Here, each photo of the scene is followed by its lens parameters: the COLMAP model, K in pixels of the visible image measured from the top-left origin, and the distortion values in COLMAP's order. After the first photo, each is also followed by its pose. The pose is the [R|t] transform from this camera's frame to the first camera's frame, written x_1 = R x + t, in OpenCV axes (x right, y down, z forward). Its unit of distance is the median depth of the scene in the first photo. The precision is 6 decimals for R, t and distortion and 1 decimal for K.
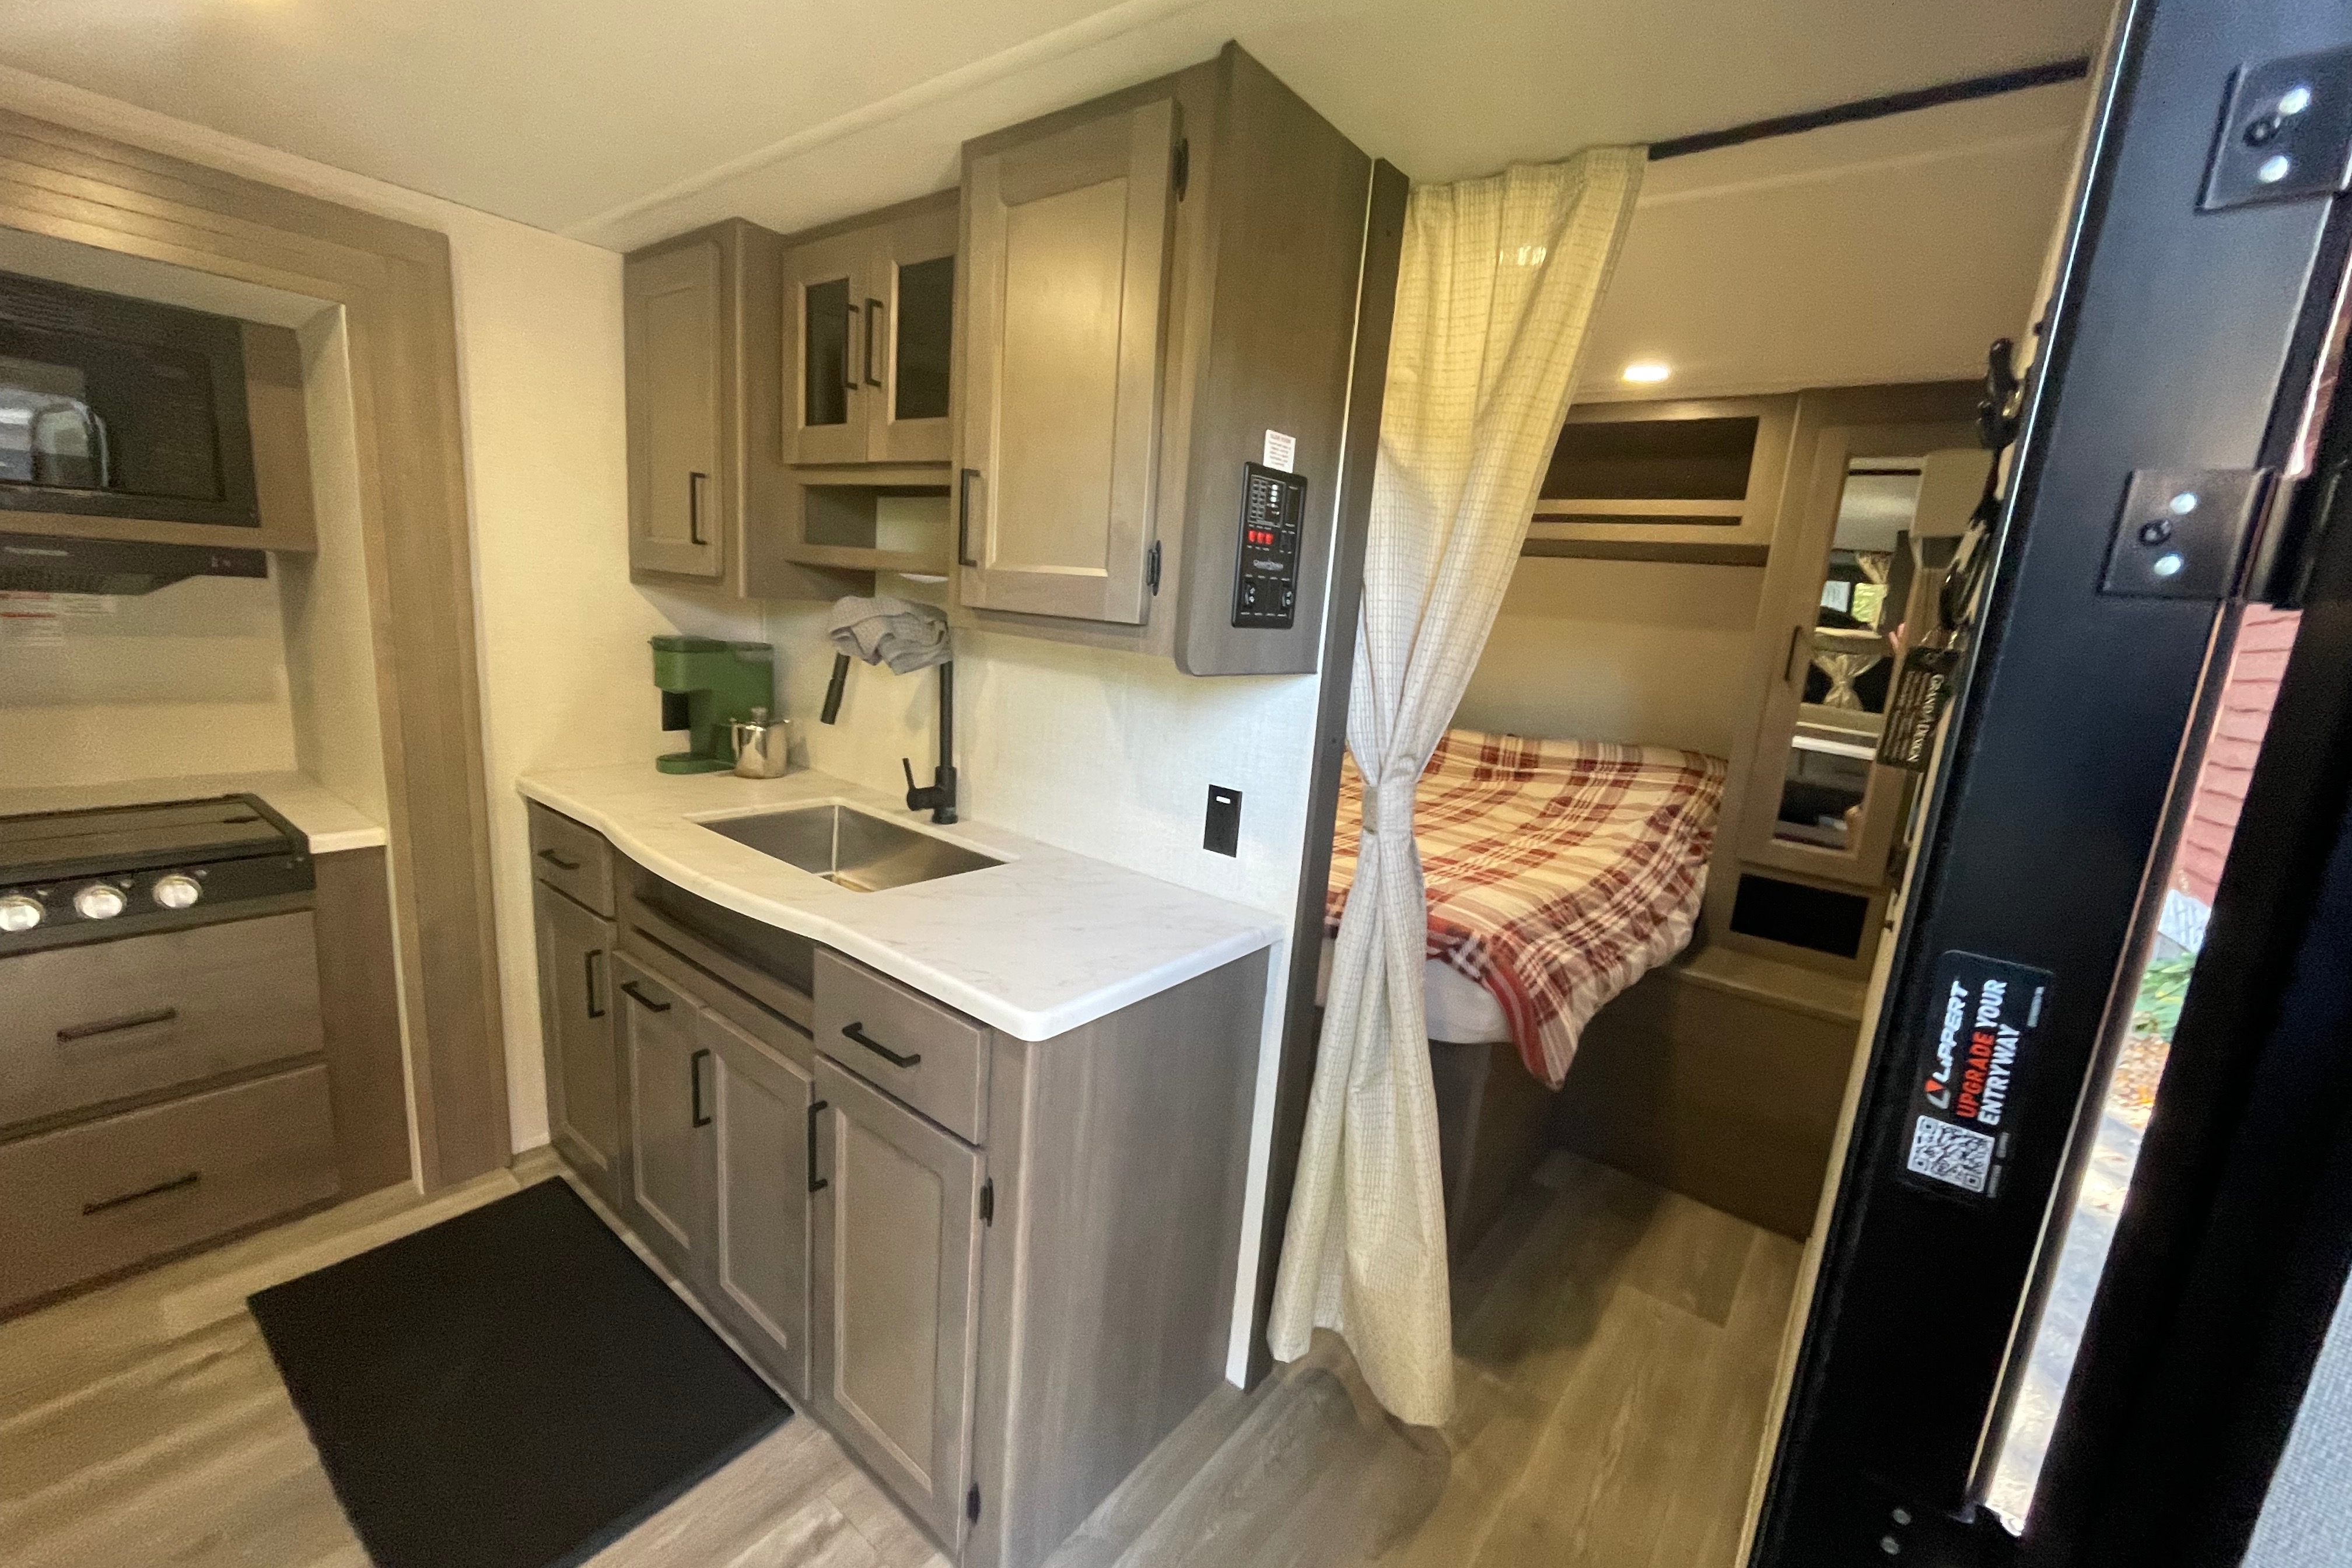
lens RADIAL K [[961.0, 0, 1175.5], [0, 961.0, 786.4], [0, 0, 1]] dist [-0.004640, 0.000279]
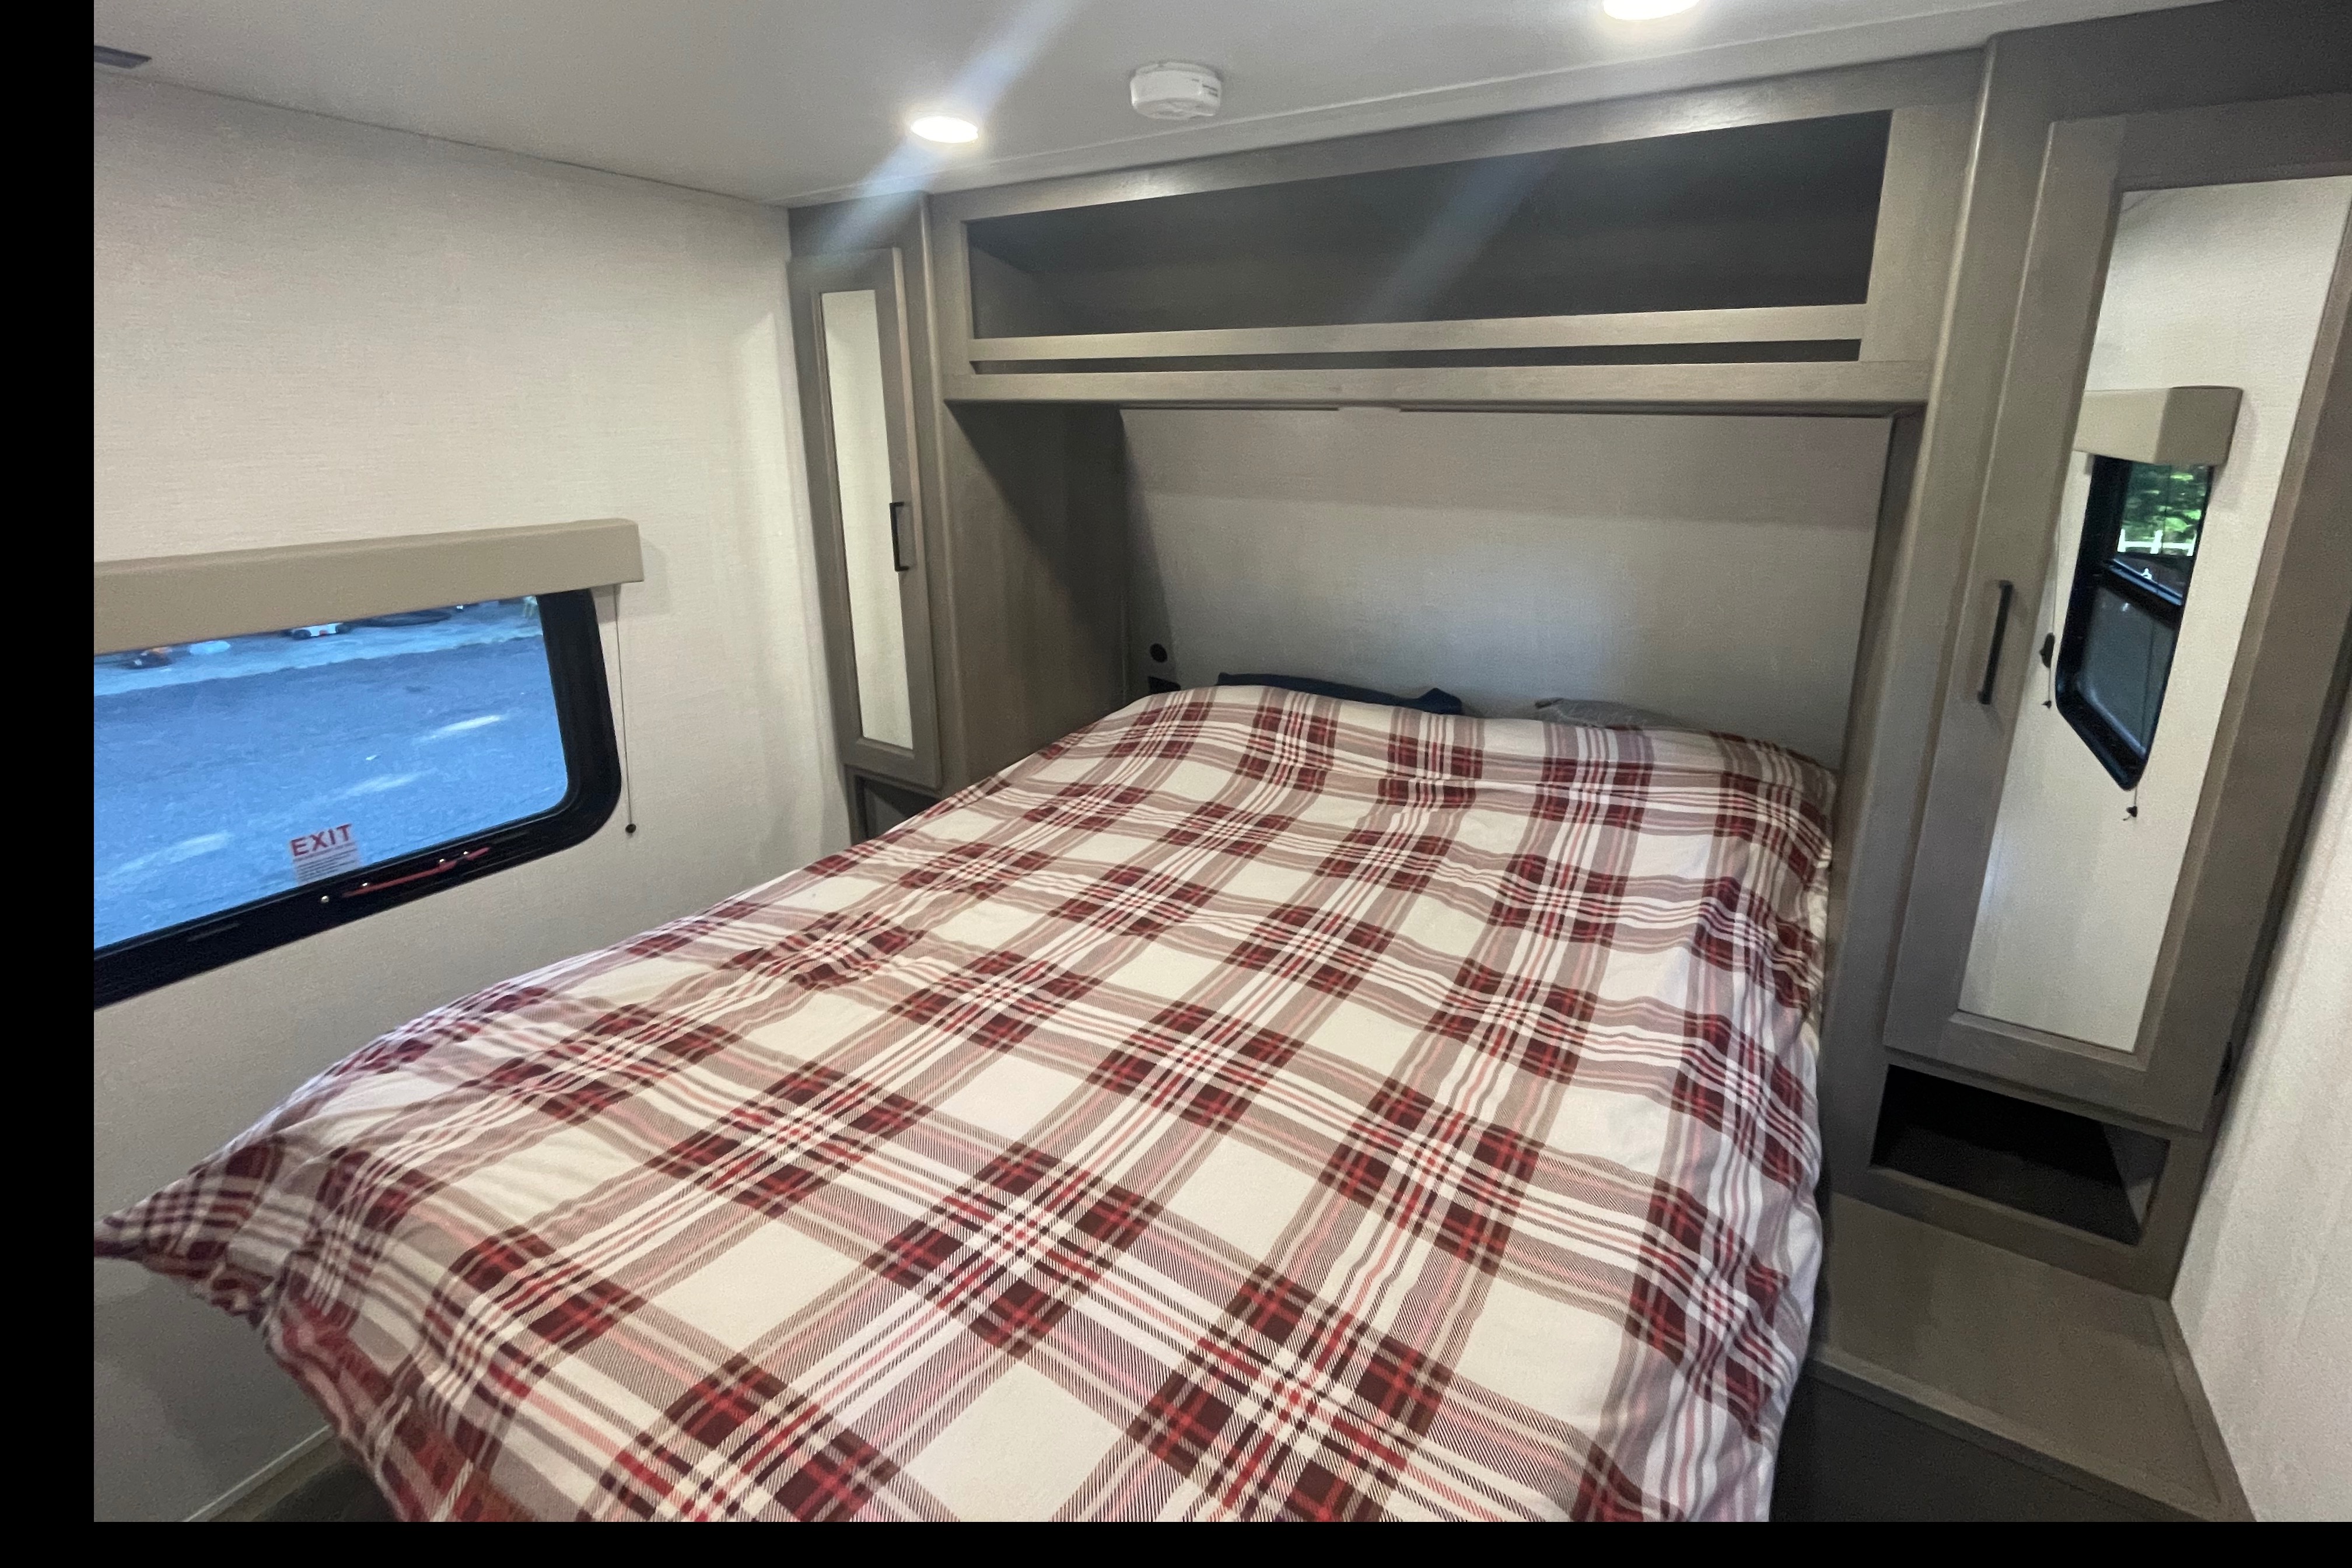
lens RADIAL K [[1161.1, 0, 1192.1], [0, 1161.1, 774.7], [0, 0, 1]] dist [-0.005022, -0.000189]
pose [[0.987795, -0.114974, 0.105082, 0.139790], [0.105223, 0.989990, 0.094066, -0.118612], [-0.114845, -0.081861, 0.990005, 0.346012]]
